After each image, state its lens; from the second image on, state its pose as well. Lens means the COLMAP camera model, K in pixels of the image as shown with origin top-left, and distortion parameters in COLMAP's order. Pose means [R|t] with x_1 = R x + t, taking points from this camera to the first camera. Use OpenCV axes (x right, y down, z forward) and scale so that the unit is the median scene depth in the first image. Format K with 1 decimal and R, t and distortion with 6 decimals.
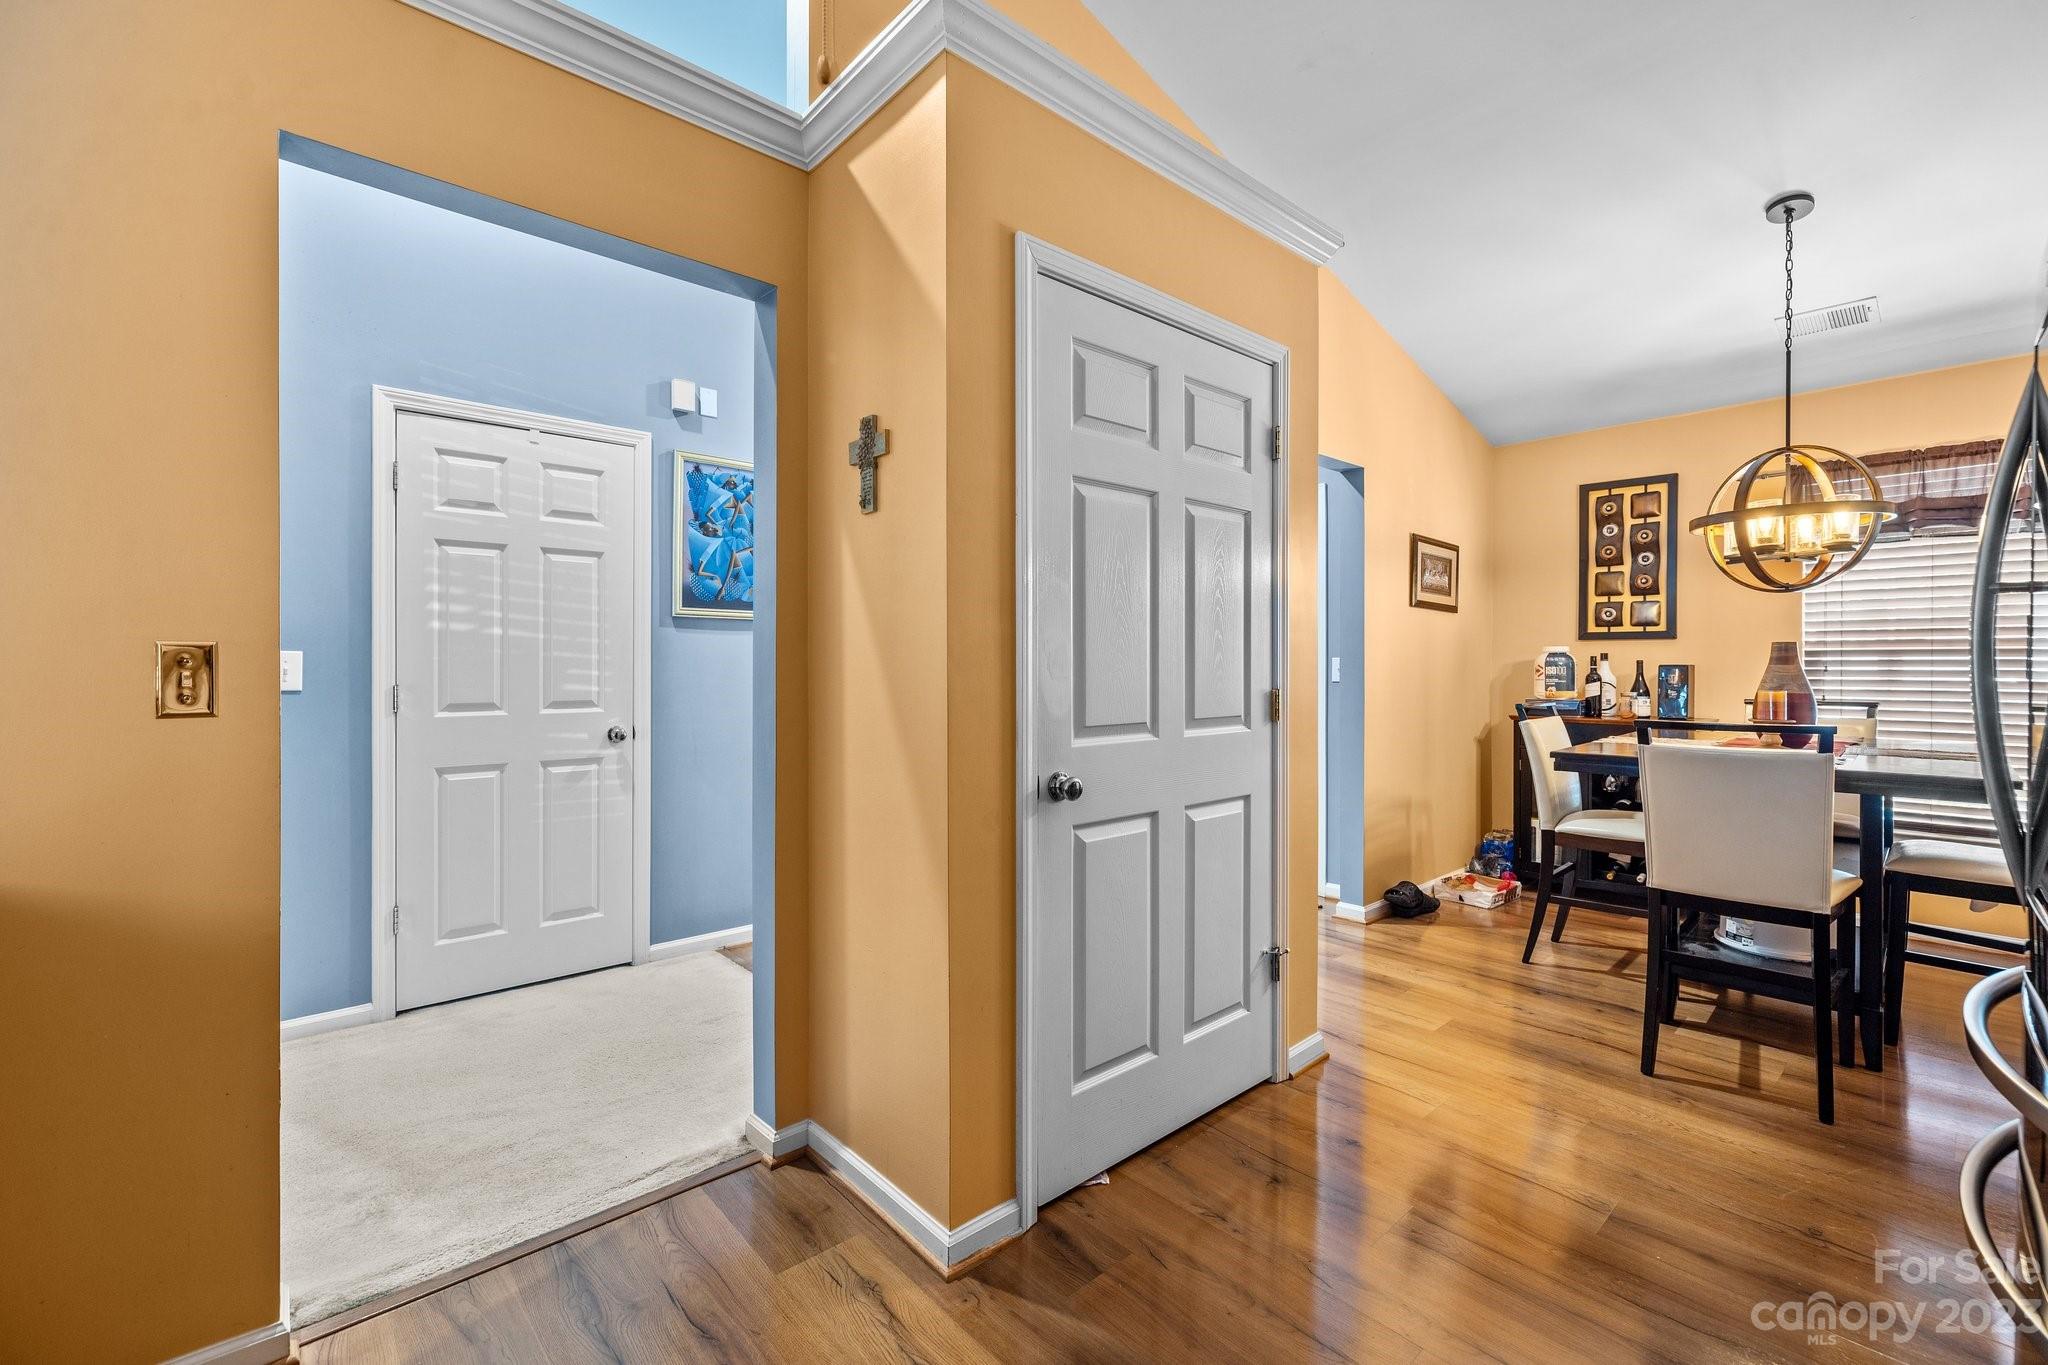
lens RADIAL K [[865.4, 0, 1022.4], [0, 865.4, 676.7], [0, 0, 1]] dist [-0.001354, -0.000505]
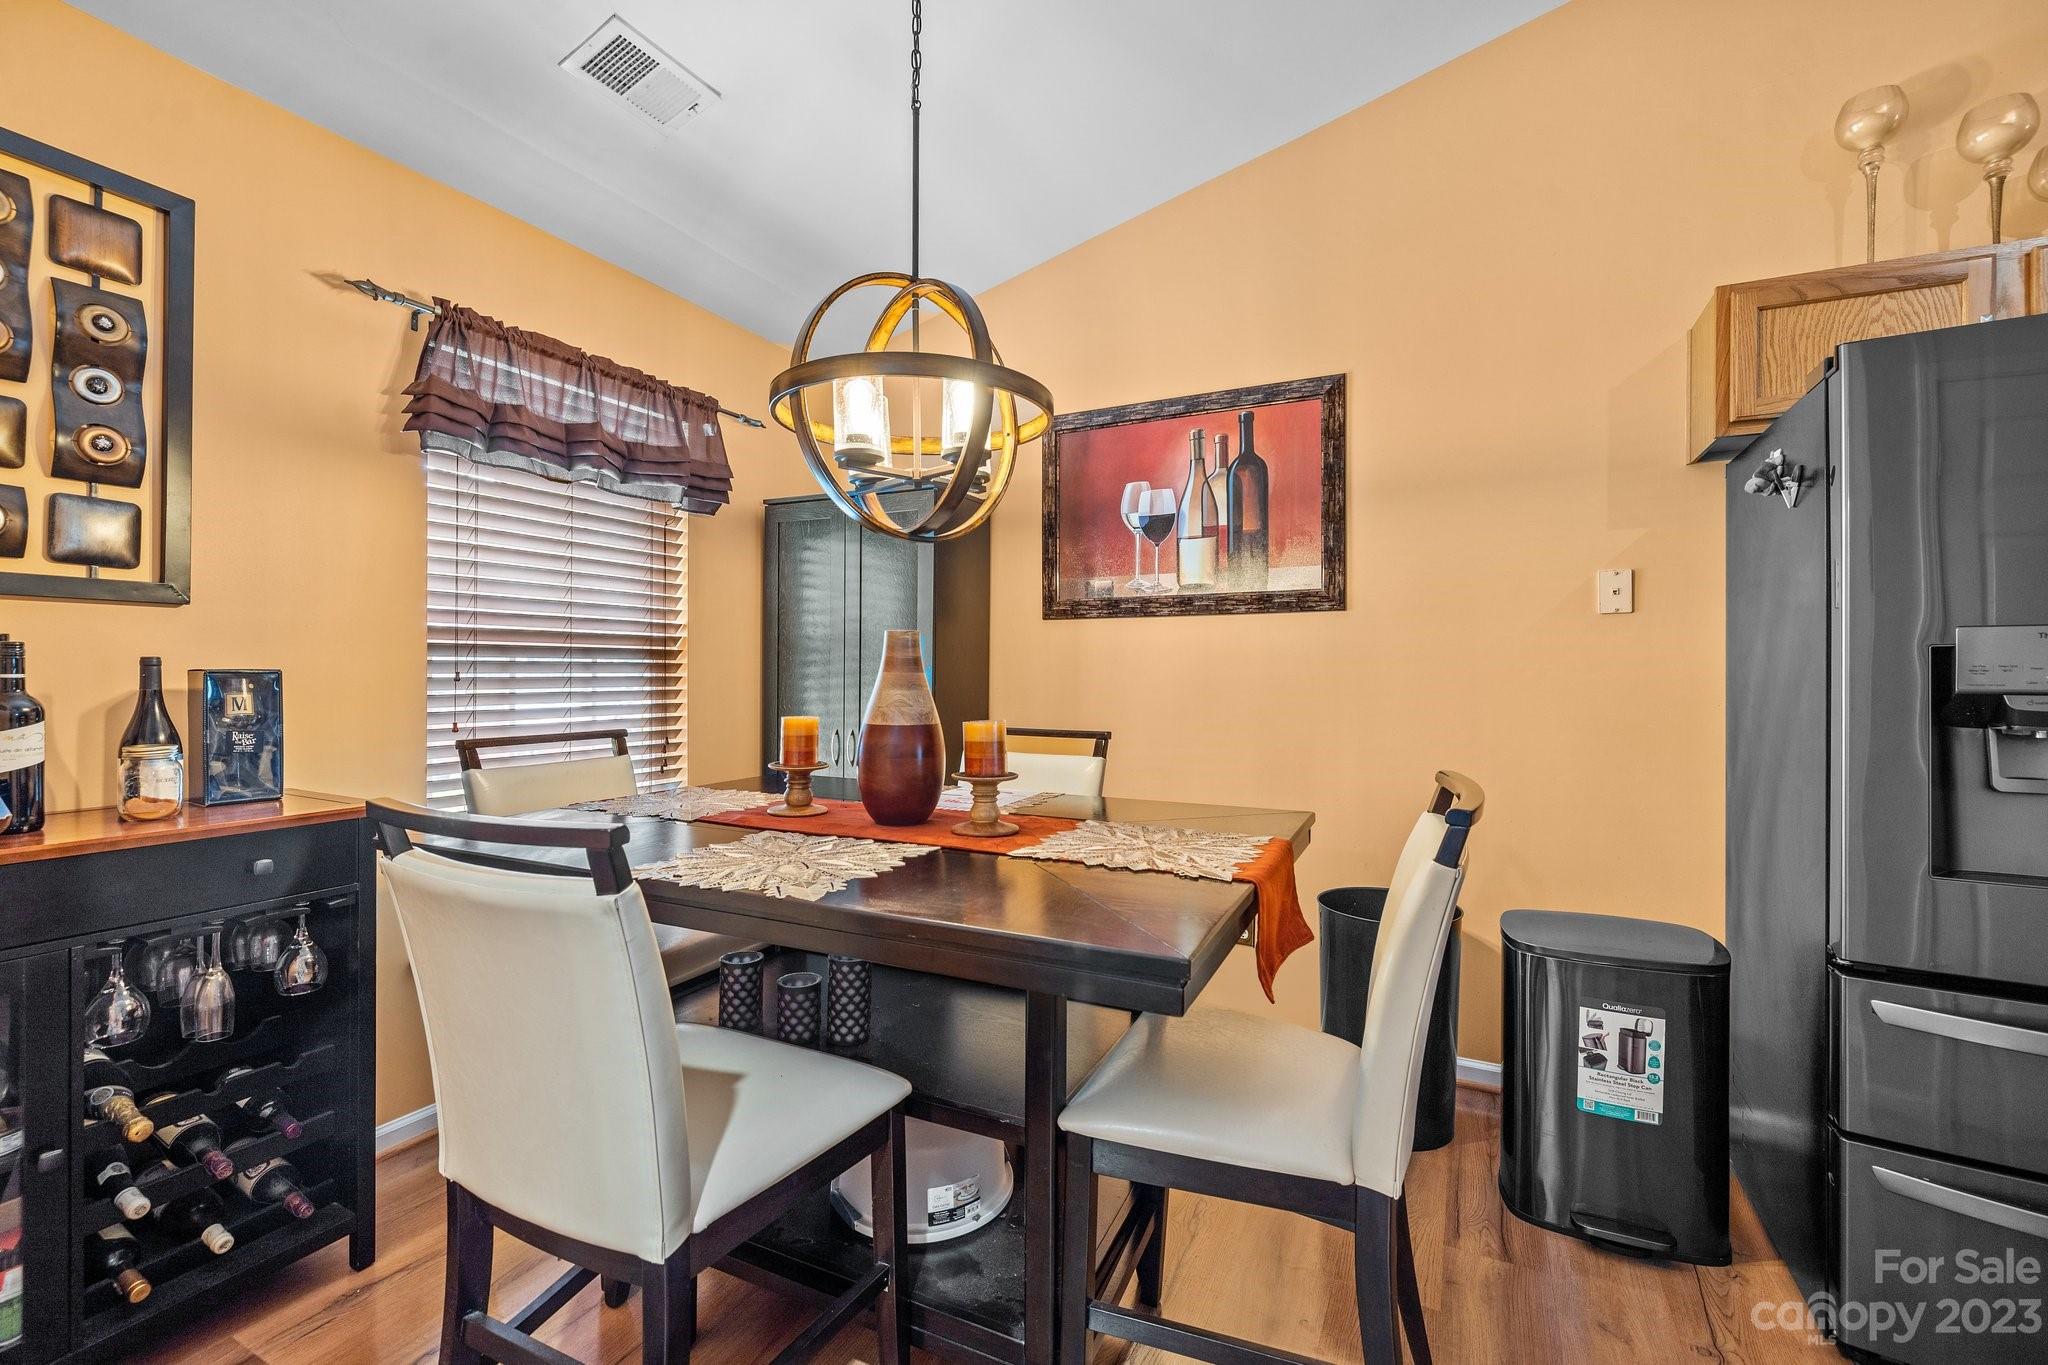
lens RADIAL K [[865.4, 0, 1024.9], [0, 865.4, 672.3], [0, 0, 1]] dist [-0.001354, -0.000505]
pose [[-0.355694, -0.006404, 0.934581, 0.230211], [0.007747, 0.999922, 0.009801, -0.013011], [-0.934570, 0.010726, -0.355616, 0.765816]]
